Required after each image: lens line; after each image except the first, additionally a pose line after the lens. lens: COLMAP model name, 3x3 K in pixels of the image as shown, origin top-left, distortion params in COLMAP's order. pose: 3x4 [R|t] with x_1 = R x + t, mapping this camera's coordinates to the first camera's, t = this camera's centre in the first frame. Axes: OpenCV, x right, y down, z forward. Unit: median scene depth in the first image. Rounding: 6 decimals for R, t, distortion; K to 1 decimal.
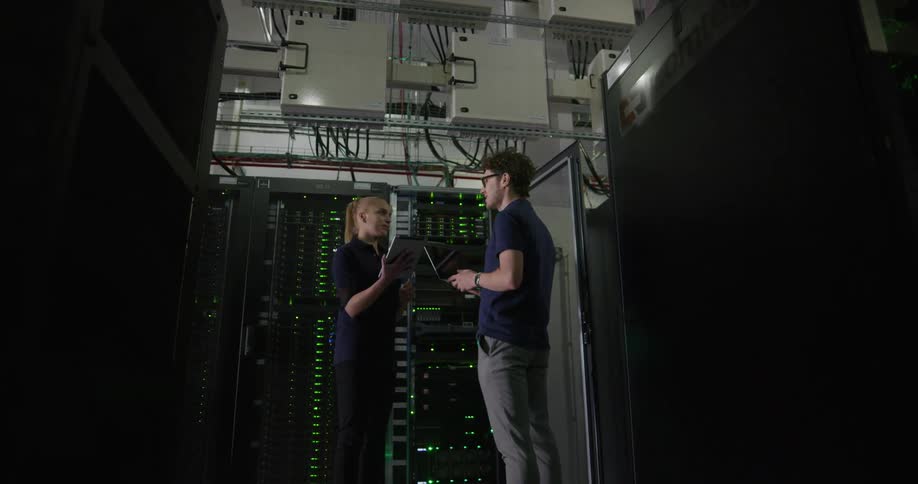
lens RADIAL K [[570.5, 0, 459.0], [0, 570.5, 242.0], [0, 0, 1]] dist [-0.075288, 0.042534]
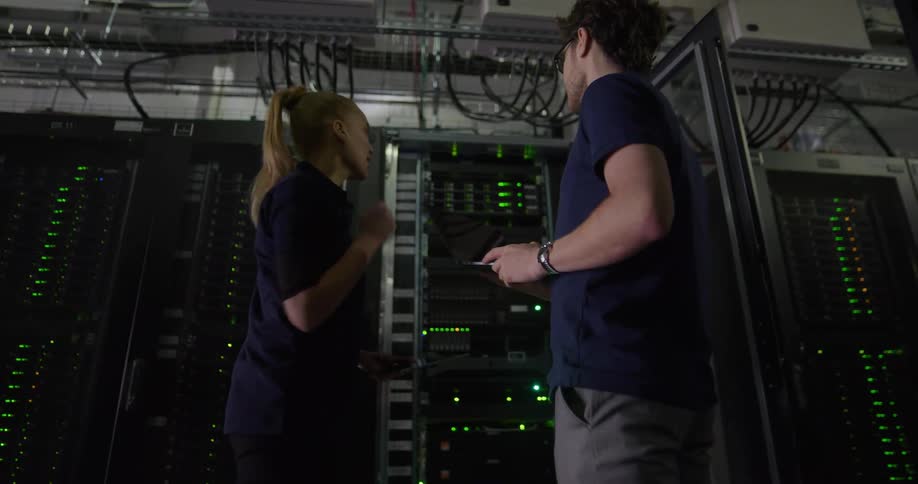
lens RADIAL K [[570.5, 0, 459.0], [0, 570.5, 242.0], [0, 0, 1]] dist [-0.075288, 0.042534]
pose [[0.998021, -0.018463, -0.060103, -0.006347], [0.014140, 0.997335, -0.071578, 0.068579], [0.061264, 0.070587, 0.995623, 0.404373]]
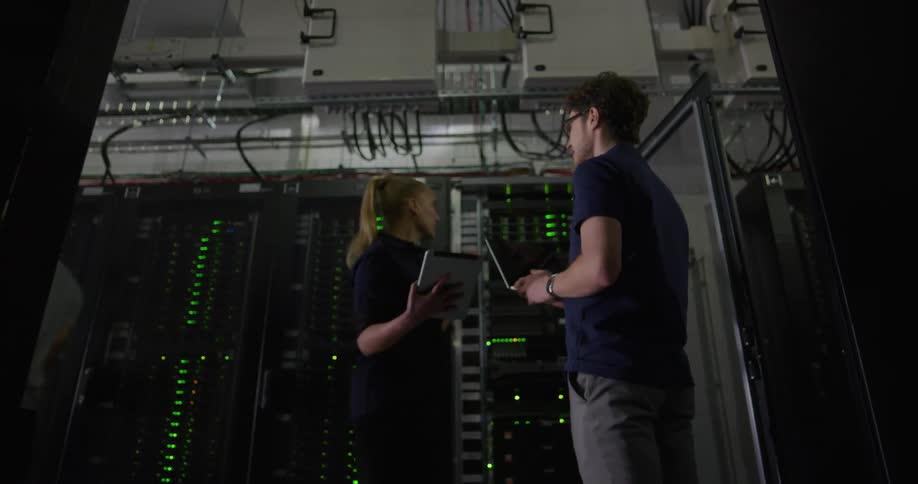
lens RADIAL K [[570.5, 0, 459.0], [0, 570.5, 242.0], [0, 0, 1]] dist [-0.075288, 0.042534]
pose [[0.978945, -0.068314, -0.192352, 0.032325], [0.050401, 0.994053, -0.096533, 0.059697], [0.197802, 0.084806, 0.976567, 0.272002]]
